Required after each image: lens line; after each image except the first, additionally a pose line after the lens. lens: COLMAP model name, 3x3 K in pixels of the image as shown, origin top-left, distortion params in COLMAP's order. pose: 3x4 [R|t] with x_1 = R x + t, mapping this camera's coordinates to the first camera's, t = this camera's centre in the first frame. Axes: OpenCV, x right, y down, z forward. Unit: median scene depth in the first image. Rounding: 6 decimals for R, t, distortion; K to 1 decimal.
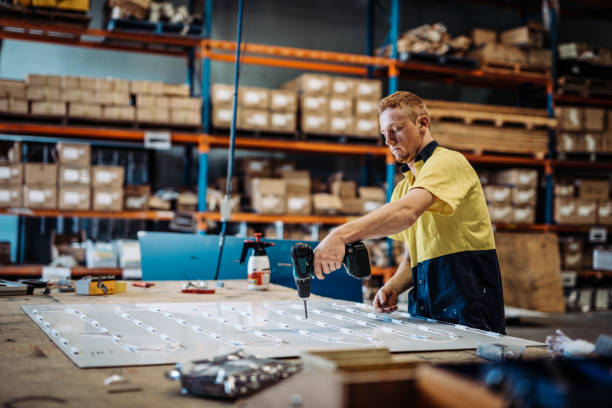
lens RADIAL K [[867.5, 0, 306.0], [0, 867.5, 204.0], [0, 0, 1]] dist [0.008423, 0.028642]
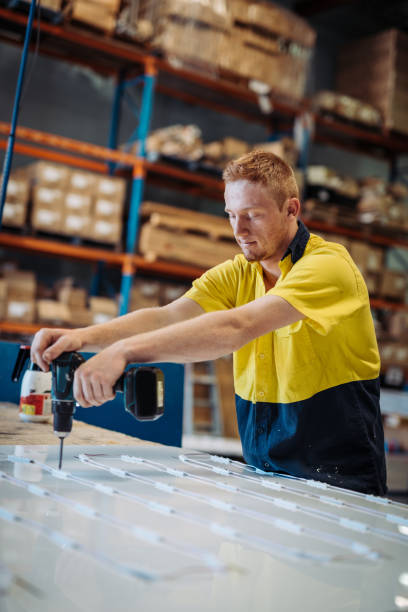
lens RADIAL K [[867.5, 0, 204.0], [0, 867.5, 306.0], [0, 0, 1]] dist [0.008423, 0.028642]
pose [[0.967692, 0.087920, 0.236309, -0.034706], [-0.082926, 0.996073, -0.031010, 0.007464], [-0.238108, 0.010412, 0.971183, 0.117387]]
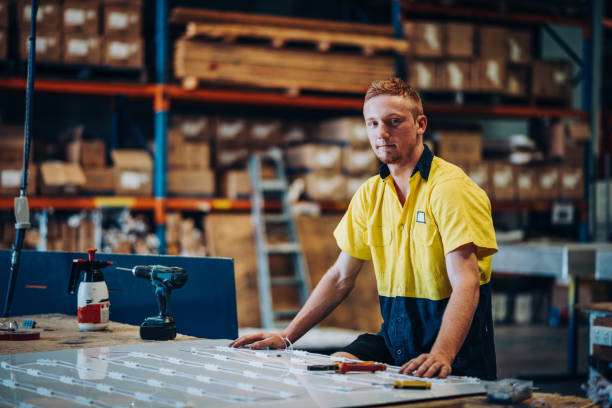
lens RADIAL K [[1482.0, 0, 306.0], [0, 1482.0, 204.0], [0, 0, 1]] dist [0.082818, 0.070558]
pose [[0.969257, -0.021227, 0.245134, -0.066020], [0.013242, 0.999328, 0.034175, -0.014836], [-0.245694, -0.029878, 0.968887, -0.070502]]
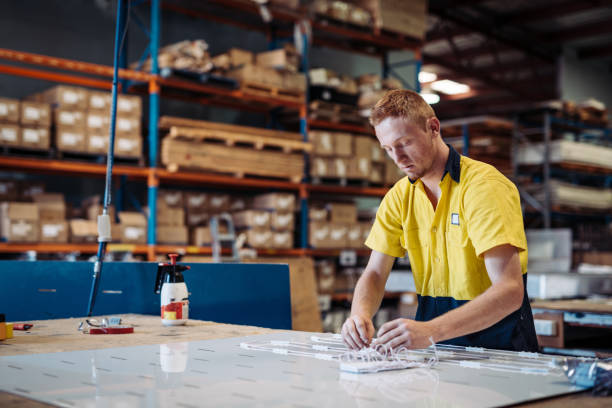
lens RADIAL K [[867.5, 0, 306.0], [0, 867.5, 204.0], [0, 0, 1]] dist [0.008423, 0.028642]
pose [[0.932969, -0.002492, 0.359948, -0.084481], [0.015500, 0.999327, -0.033258, 0.005860], [-0.359622, 0.036608, 0.932380, 0.076461]]
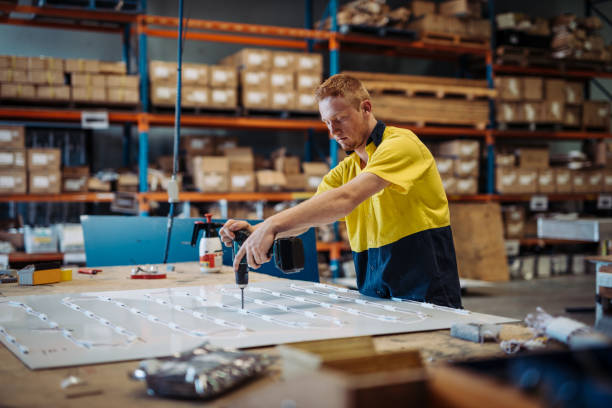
lens RADIAL K [[867.5, 0, 306.0], [0, 867.5, 204.0], [0, 0, 1]] dist [0.008423, 0.028642]
pose [[0.997125, -0.030913, 0.069179, -0.005087], [0.028969, 0.999162, 0.028931, -0.000763], [-0.070015, -0.026844, 0.997185, 0.011737]]
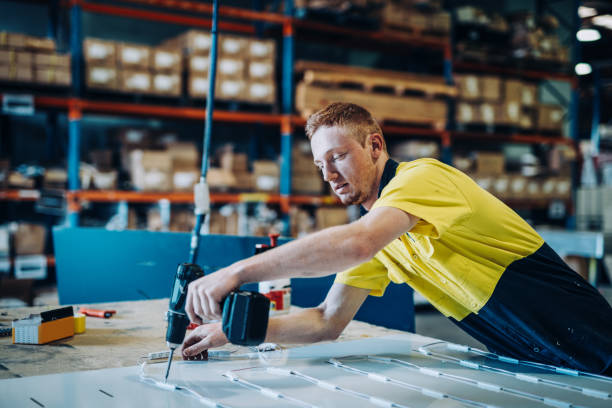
lens RADIAL K [[867.5, 0, 306.0], [0, 867.5, 204.0], [0, 0, 1]] dist [0.008423, 0.028642]
pose [[0.980201, -0.010988, 0.197700, -0.060829], [0.004430, 0.999426, 0.033586, -0.004550], [-0.197956, -0.032045, 0.979687, 0.120673]]
